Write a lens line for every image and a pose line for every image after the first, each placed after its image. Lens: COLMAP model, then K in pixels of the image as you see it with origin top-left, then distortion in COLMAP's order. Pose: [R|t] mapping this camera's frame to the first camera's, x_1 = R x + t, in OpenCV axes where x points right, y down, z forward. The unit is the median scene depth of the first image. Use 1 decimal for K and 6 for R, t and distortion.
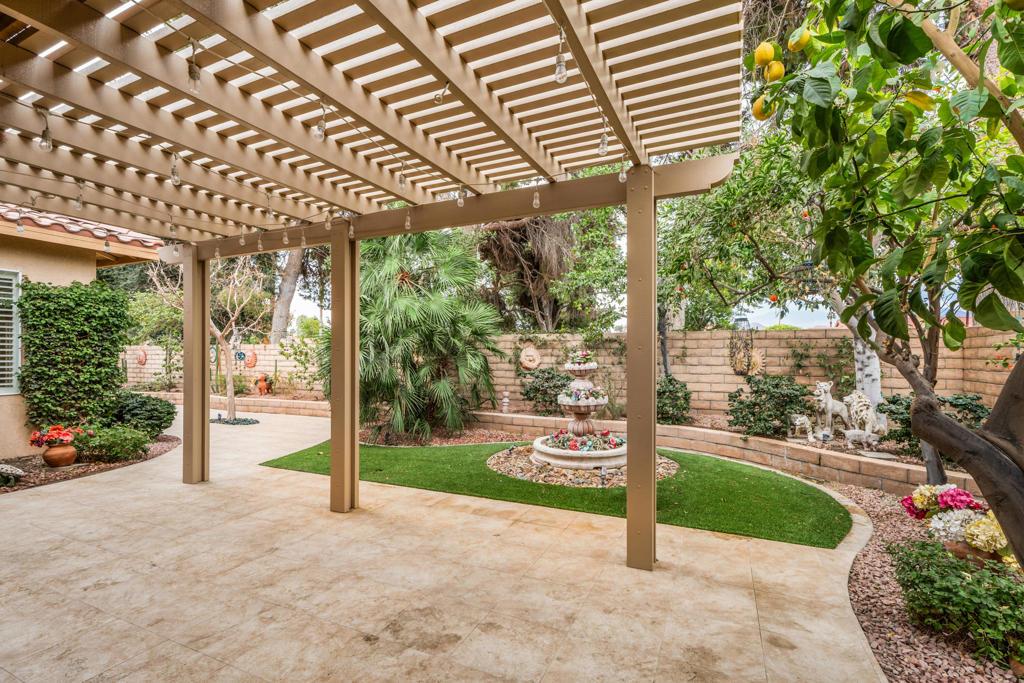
lens RADIAL K [[460.8, 0, 525.7], [0, 460.8, 354.3], [0, 0, 1]] dist [0.001039, -0.000666]
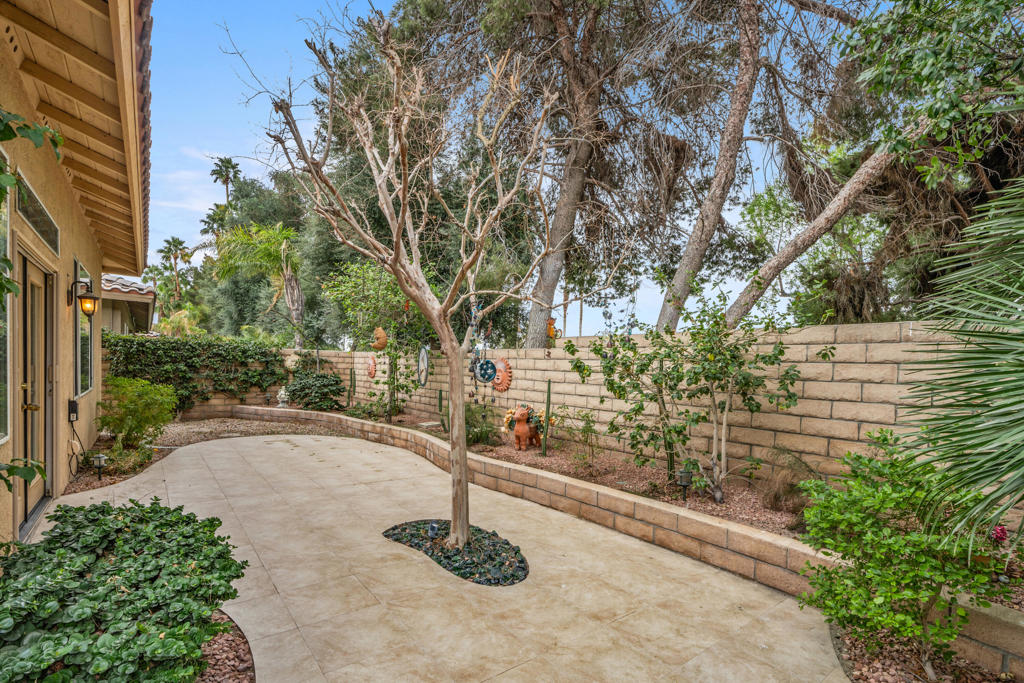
lens RADIAL K [[464.2, 0, 496.2], [0, 464.2, 365.7], [0, 0, 1]] dist [0.002104, -0.000011]
pose [[0.845054, -0.008329, -0.534616, -0.630596], [0.008005, 0.999964, -0.002927, -0.000706], [0.534621, -0.001806, 0.845090, 1.084569]]
